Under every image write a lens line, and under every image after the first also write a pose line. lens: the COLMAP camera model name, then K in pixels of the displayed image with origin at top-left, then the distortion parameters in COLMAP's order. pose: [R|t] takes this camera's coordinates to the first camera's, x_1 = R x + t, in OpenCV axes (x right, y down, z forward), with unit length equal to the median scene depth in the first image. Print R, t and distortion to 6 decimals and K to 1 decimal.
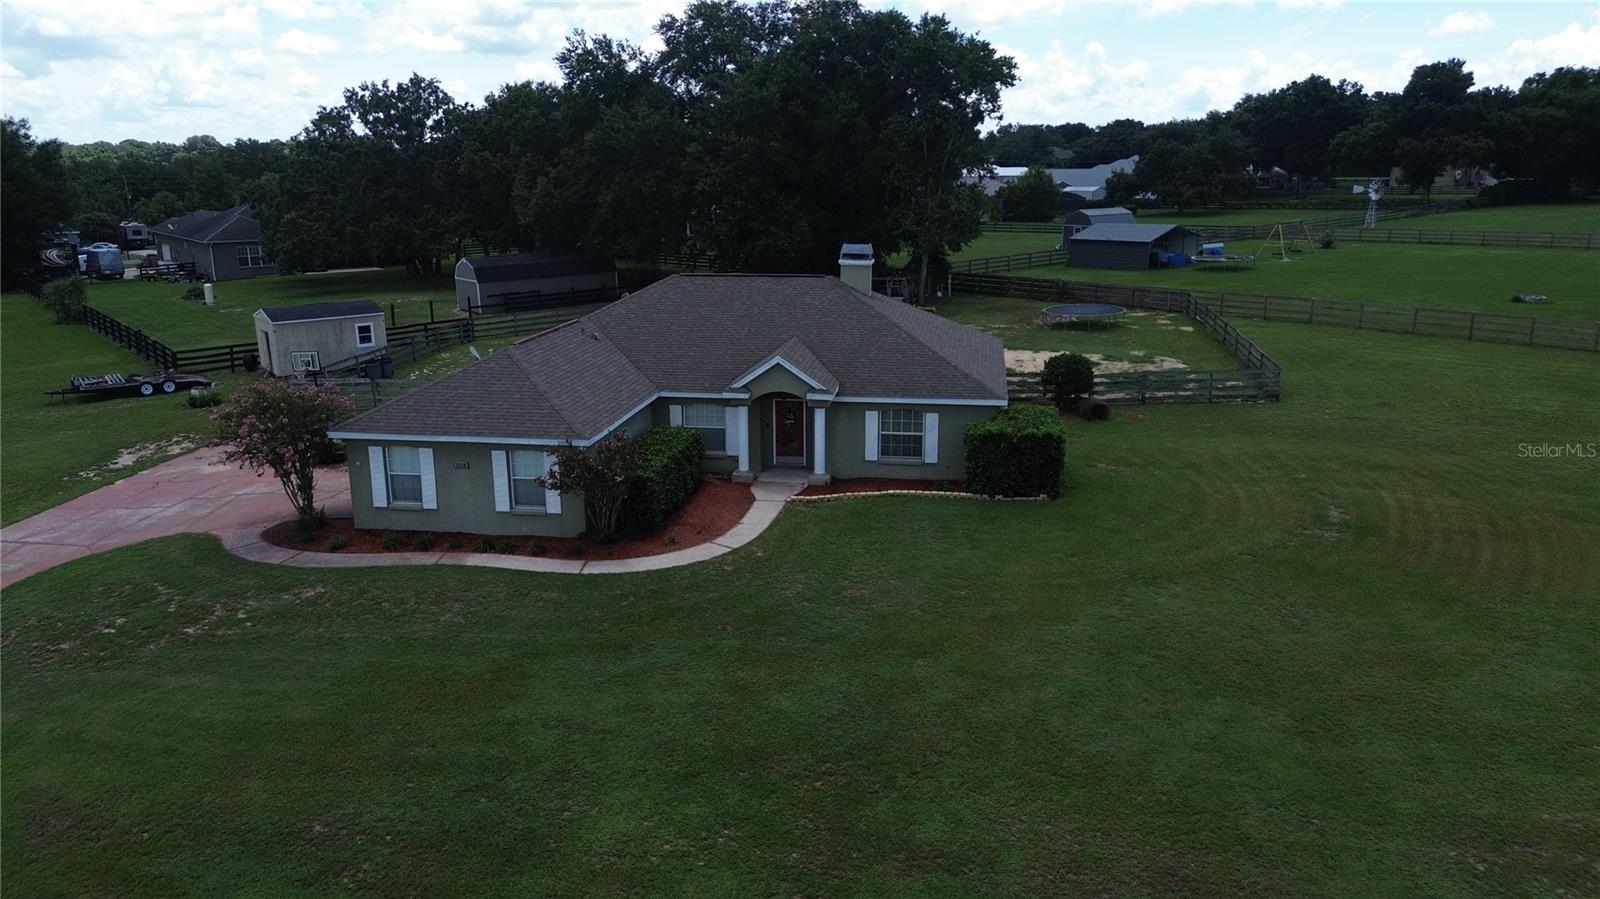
lens RADIAL K [[1125.5, 0, 792.2], [0, 1125.5, 448.6], [0, 0, 1]] dist [0.068039, -0.065593]
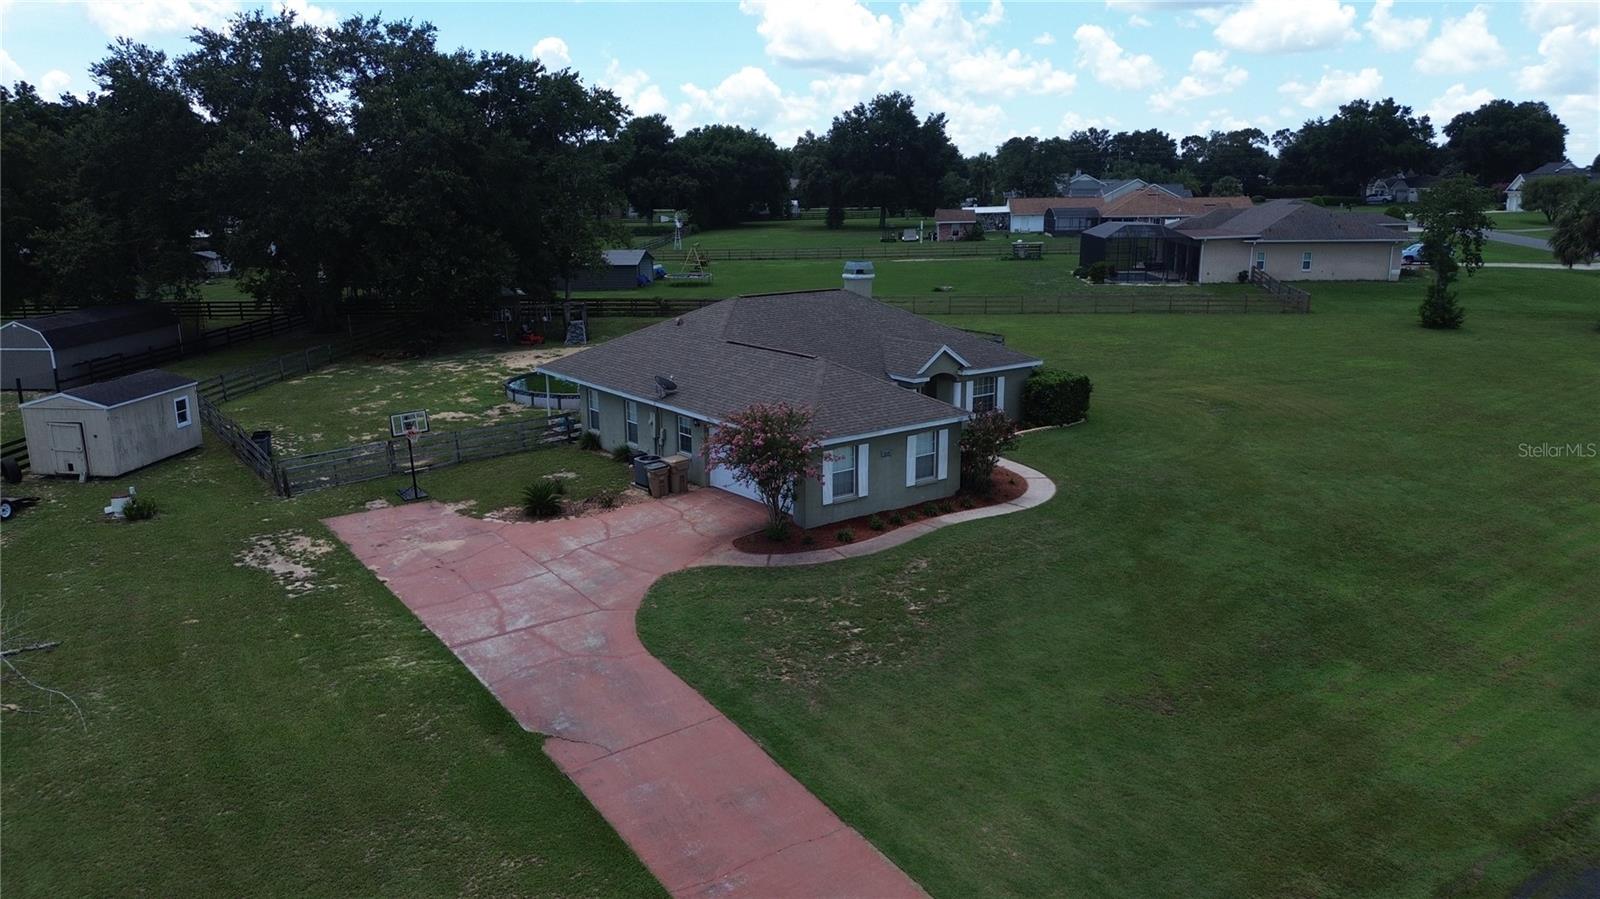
lens RADIAL K [[1125.5, 0, 792.2], [0, 1125.5, 448.6], [0, 0, 1]] dist [0.068039, -0.065593]
pose [[0.695632, -0.160222, 0.700303, -1.152761], [0.178572, 0.982781, 0.047469, -0.062428], [-0.695850, 0.092034, 0.712265, 0.216301]]
